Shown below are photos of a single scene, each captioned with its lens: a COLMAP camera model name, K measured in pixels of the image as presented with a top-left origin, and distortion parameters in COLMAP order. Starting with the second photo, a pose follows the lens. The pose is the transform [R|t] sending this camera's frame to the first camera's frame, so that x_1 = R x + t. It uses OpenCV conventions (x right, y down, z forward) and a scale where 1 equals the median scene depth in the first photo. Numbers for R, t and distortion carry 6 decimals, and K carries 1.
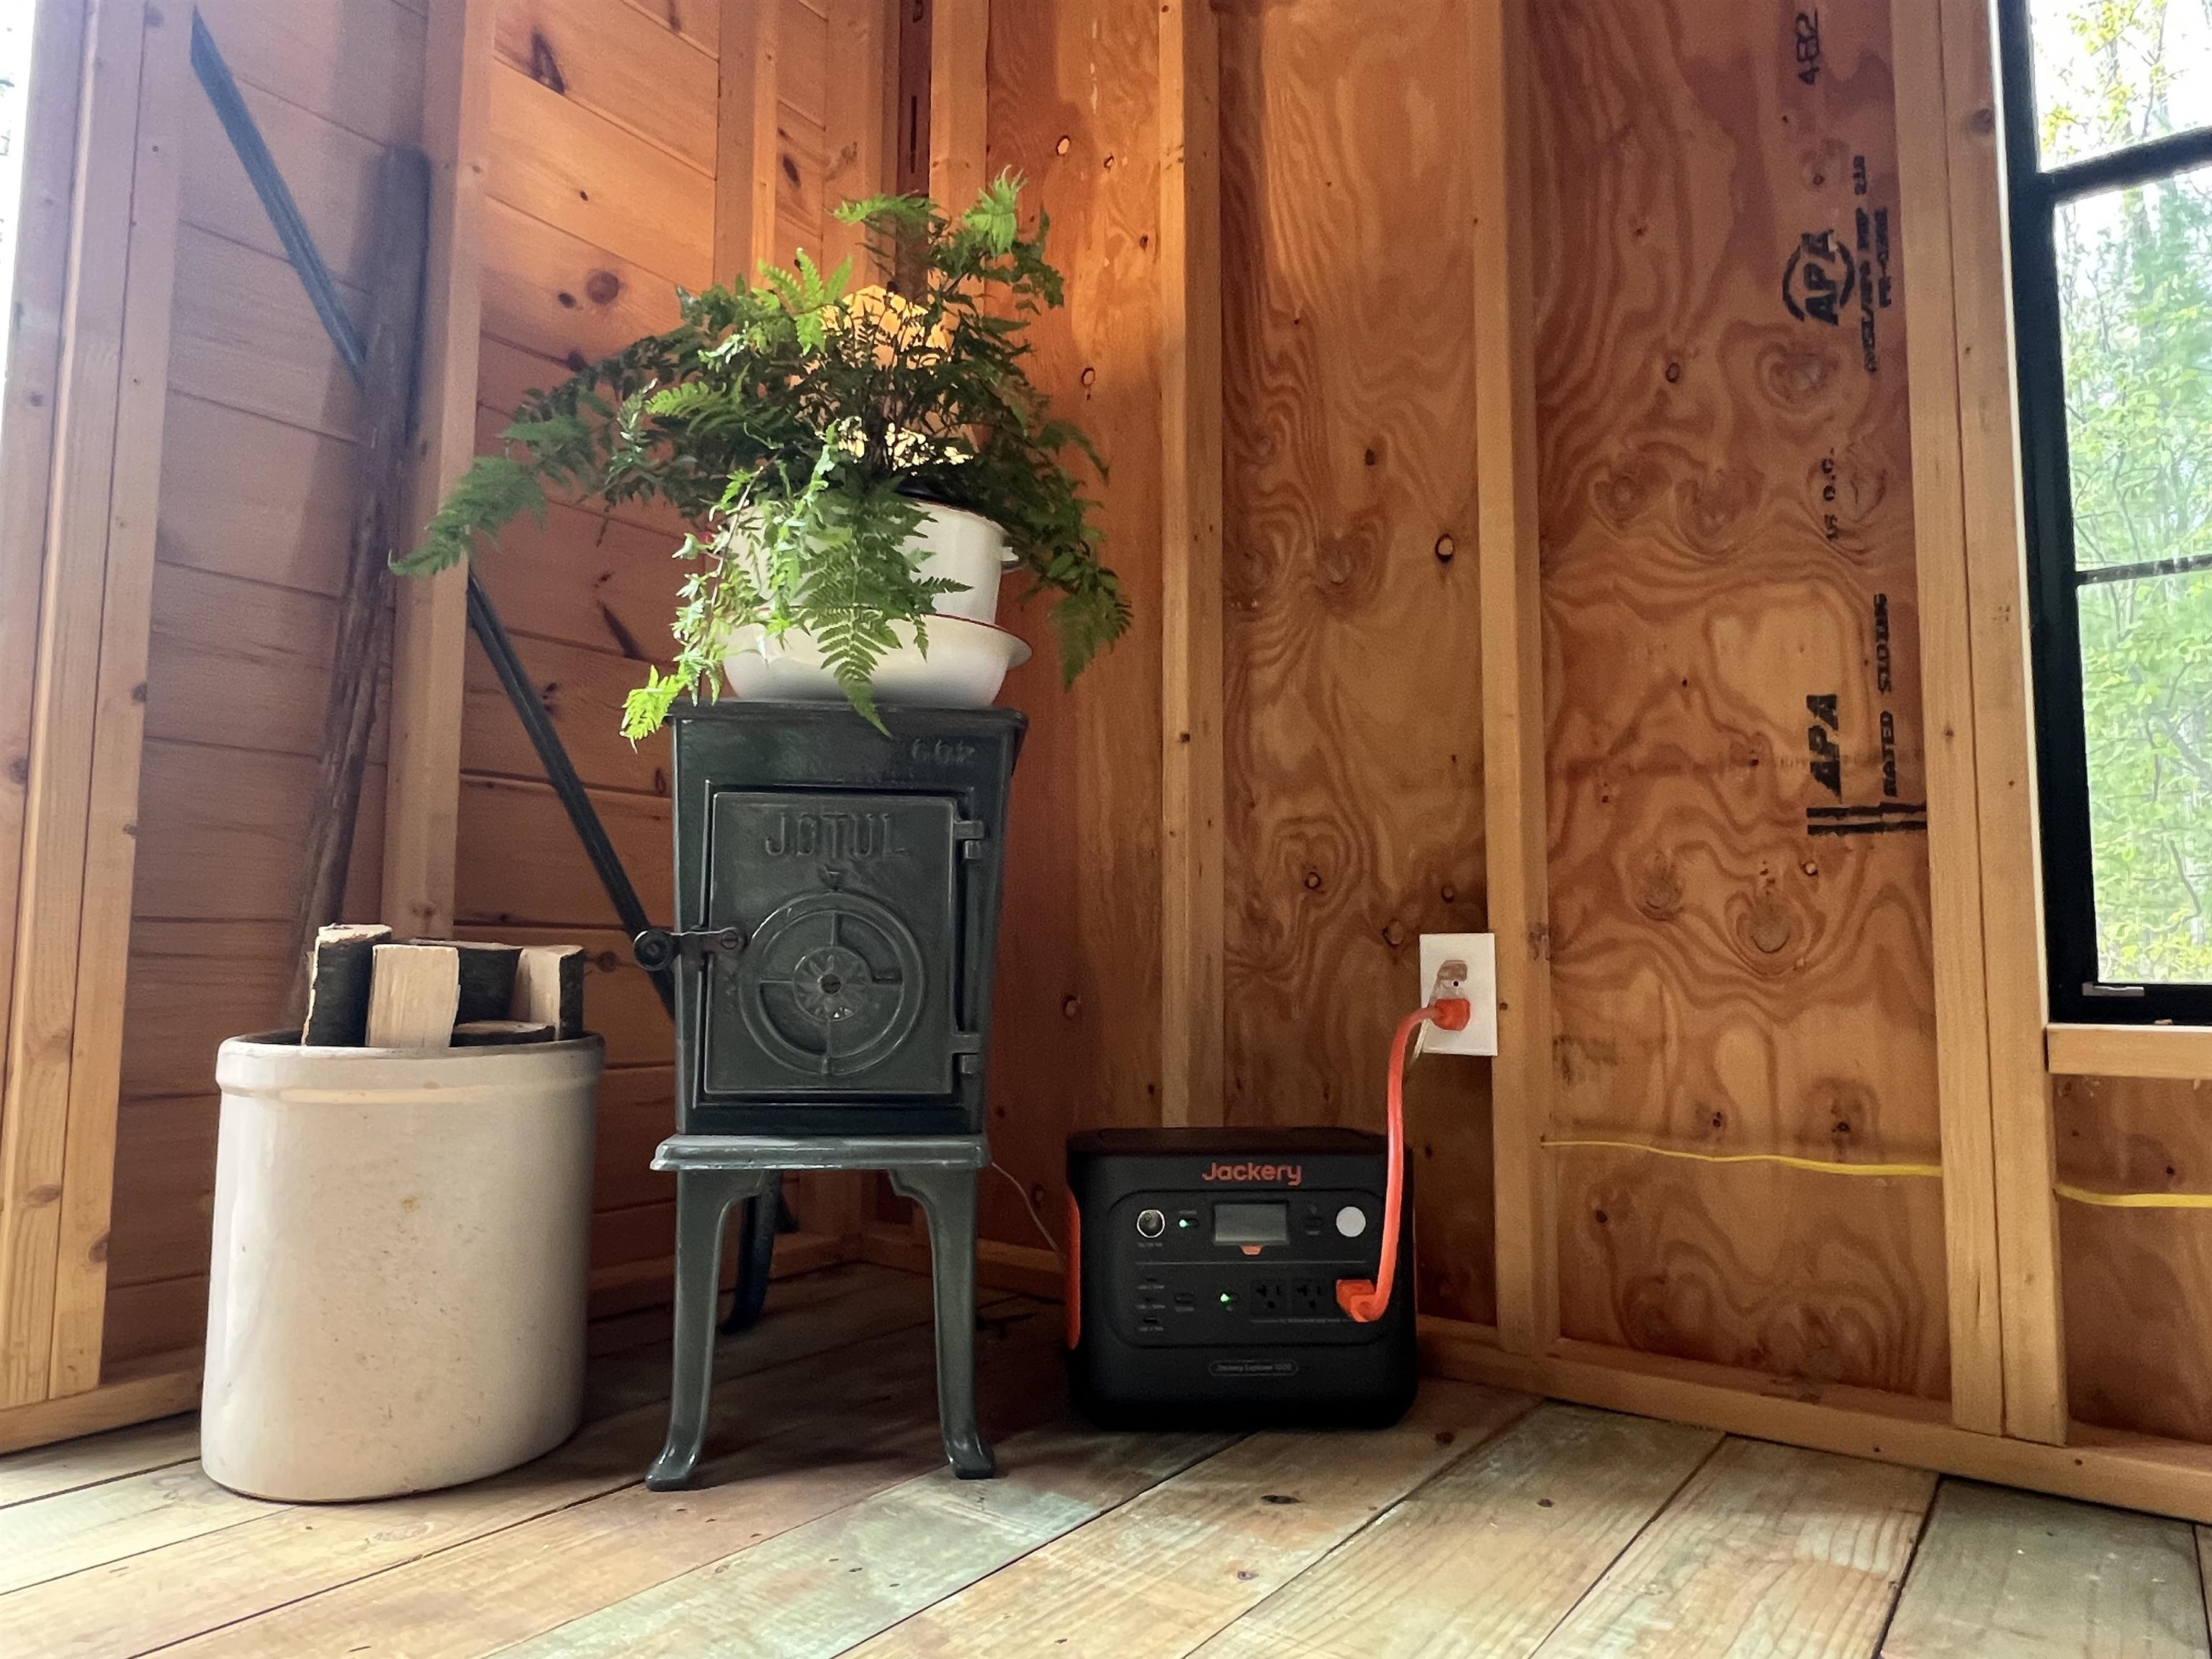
lens RADIAL K [[1363.5, 0, 1095.2], [0, 1363.5, 843.2], [0, 0, 1]] dist [-0.000037, 0.000564]
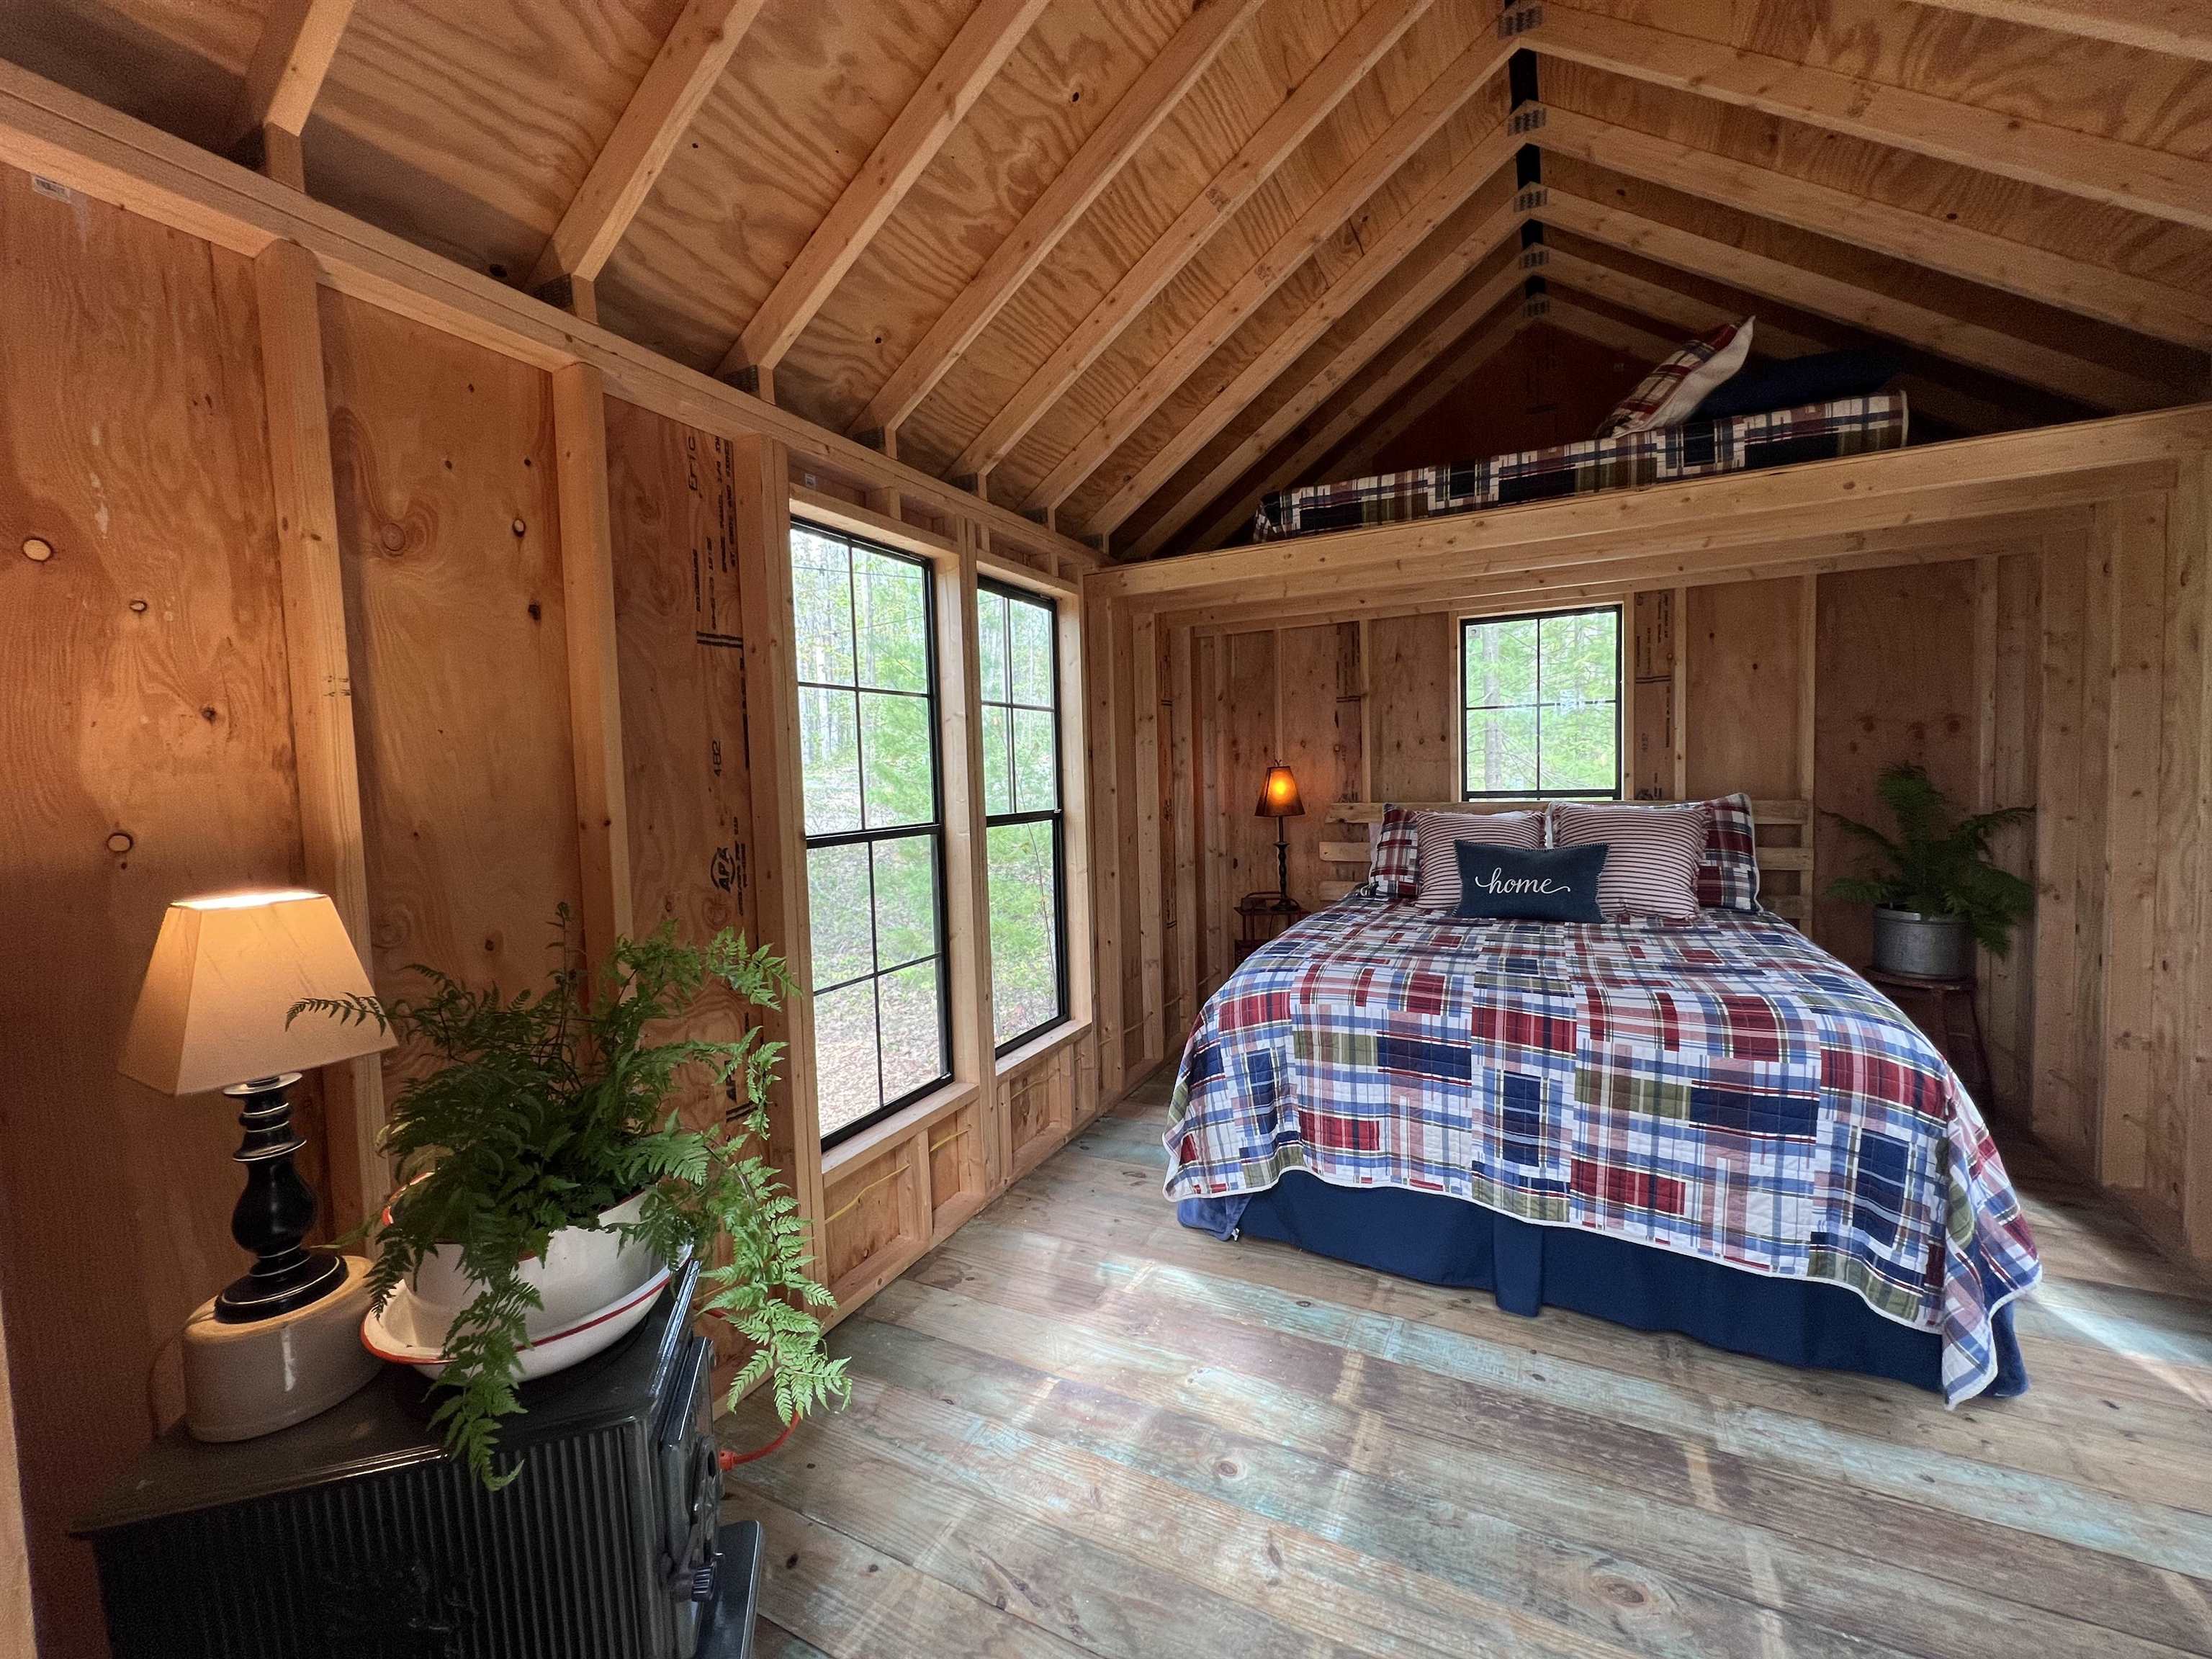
lens RADIAL K [[889.5, 0, 1101.9], [0, 889.5, 819.5], [0, 0, 1]] dist [-0.003322, 0.000635]
pose [[-0.168238, -0.050037, 0.984476, -0.973551], [-0.052841, 0.997733, 0.041681, -0.584602], [-0.984329, -0.045009, -0.170500, 0.645393]]
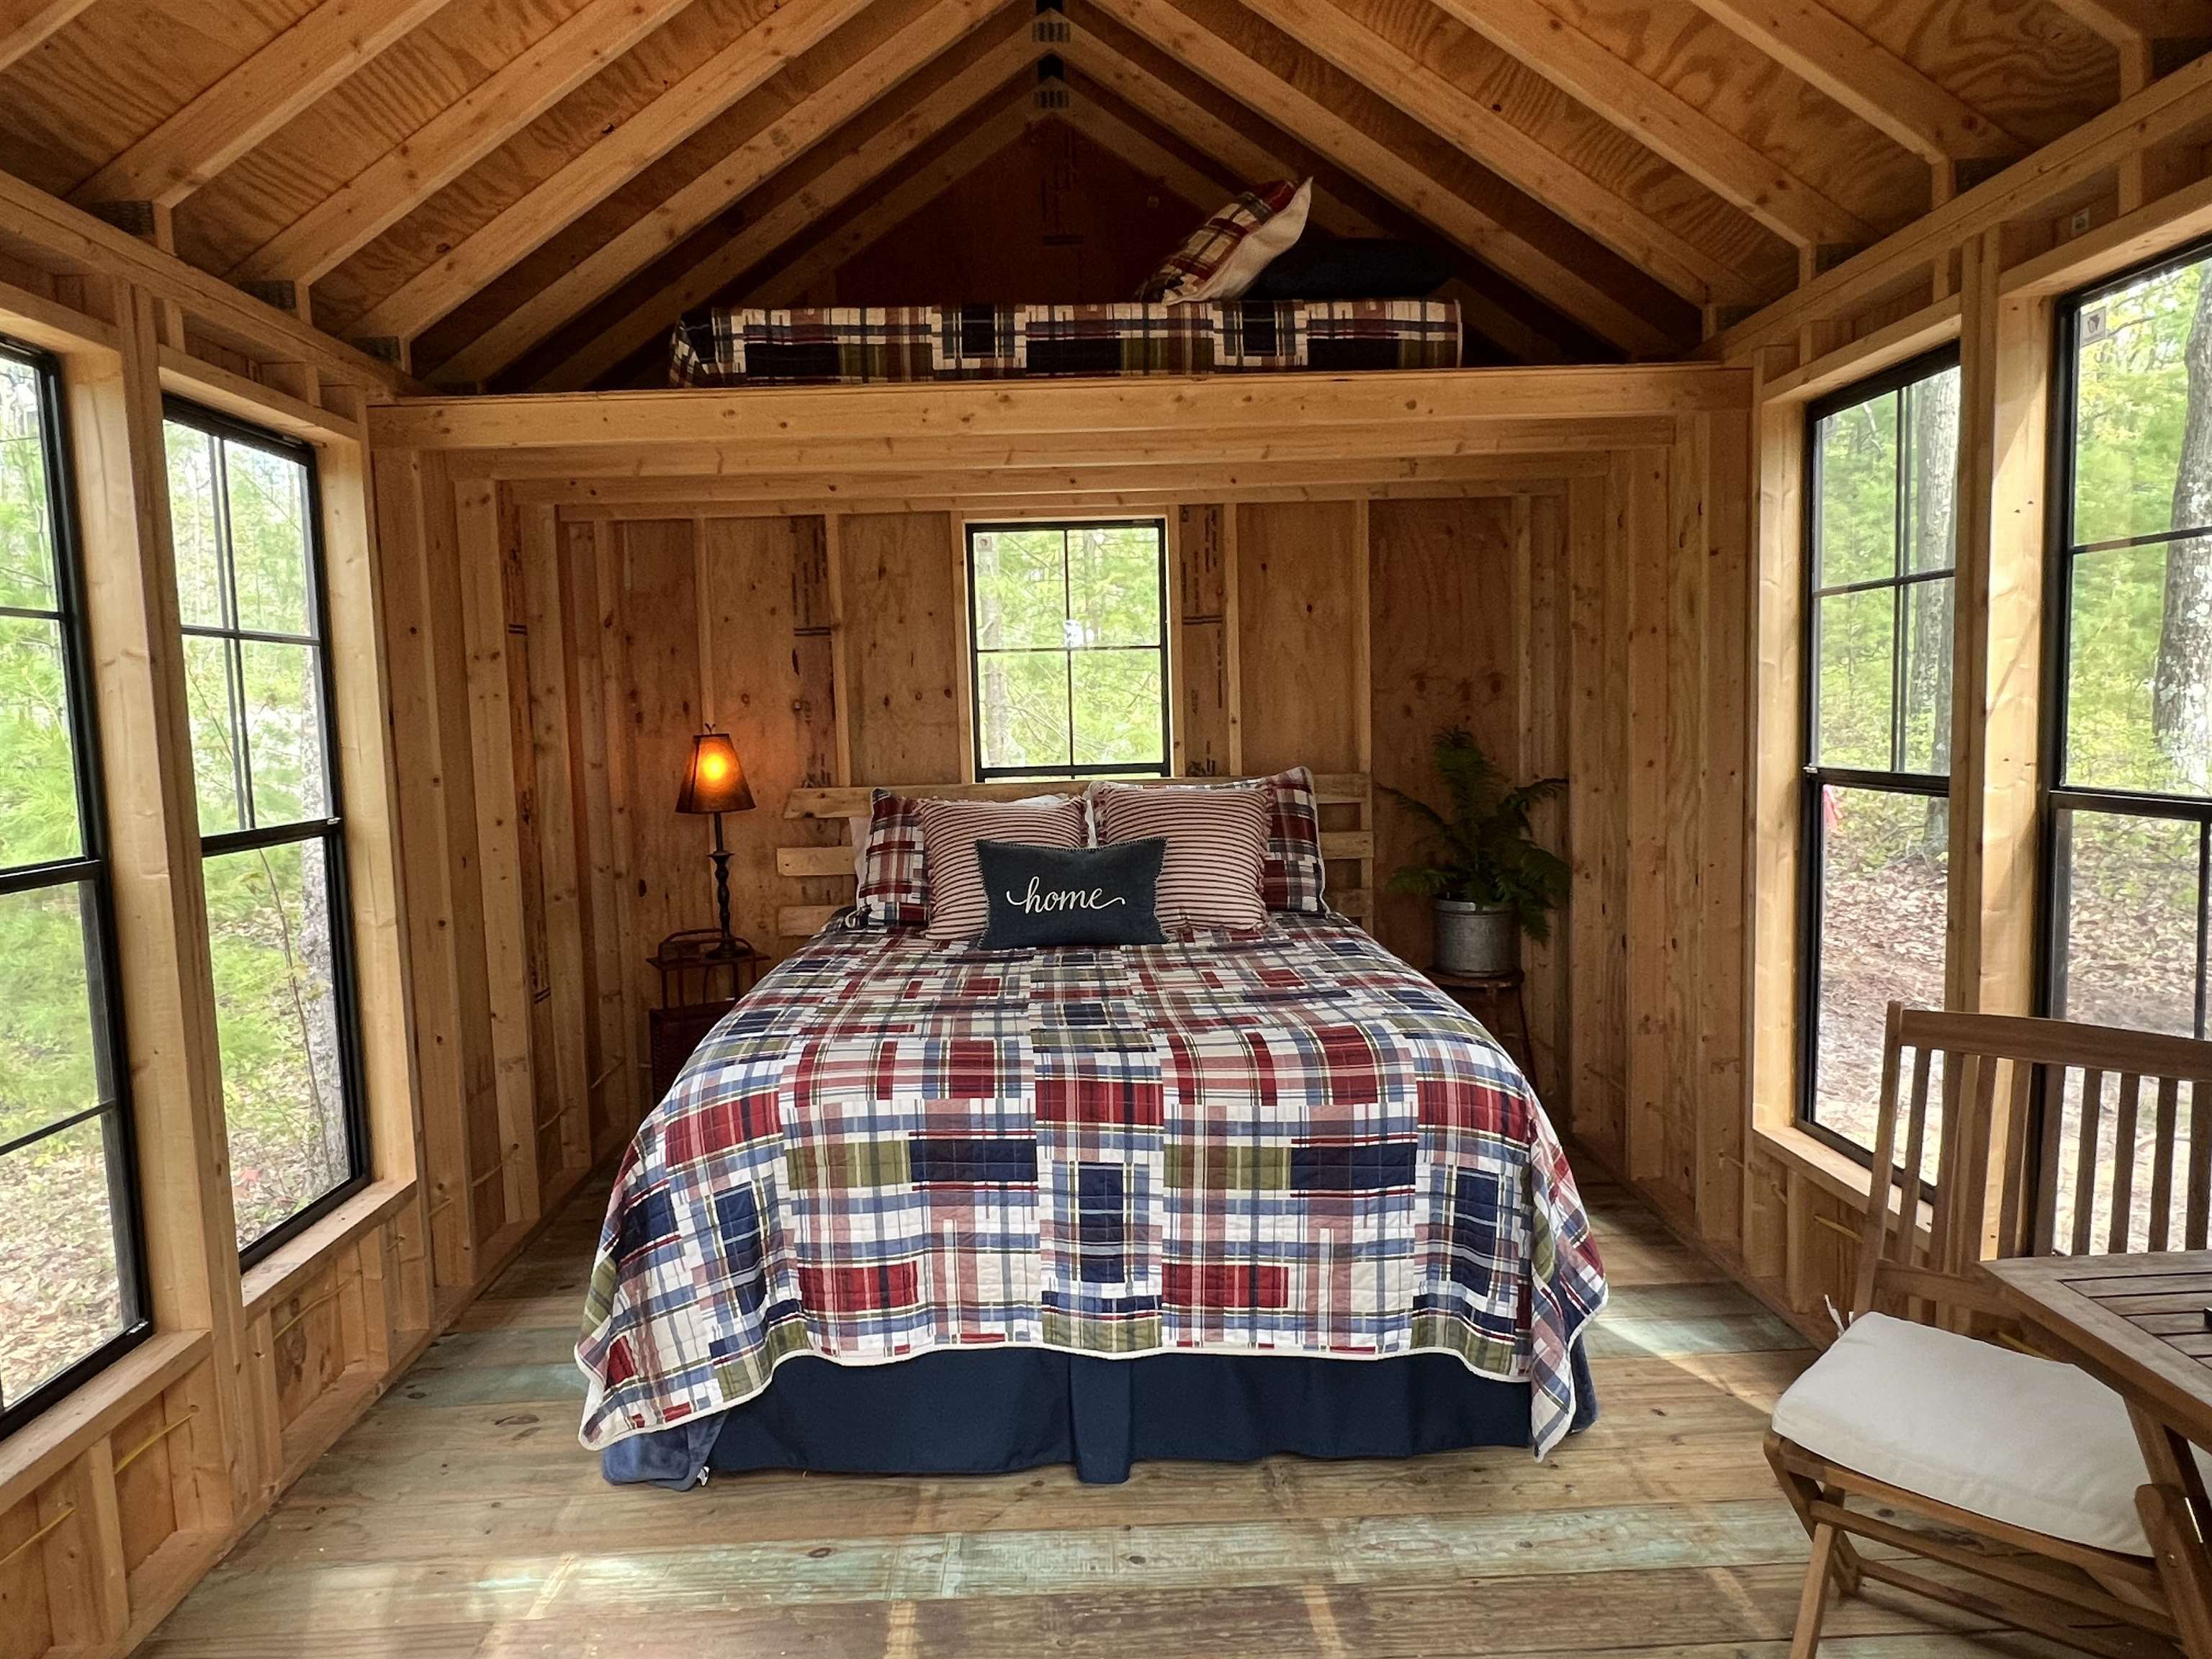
lens RADIAL K [[1363.5, 0, 1094.1], [0, 1363.5, 827.9], [0, 0, 1]] dist [-0.000037, 0.000564]
pose [[-0.618610, -0.054244, 0.783823, -0.950390], [-0.036923, 0.998519, 0.039961, -0.617262], [-0.784830, -0.004221, -0.619697, 0.736671]]
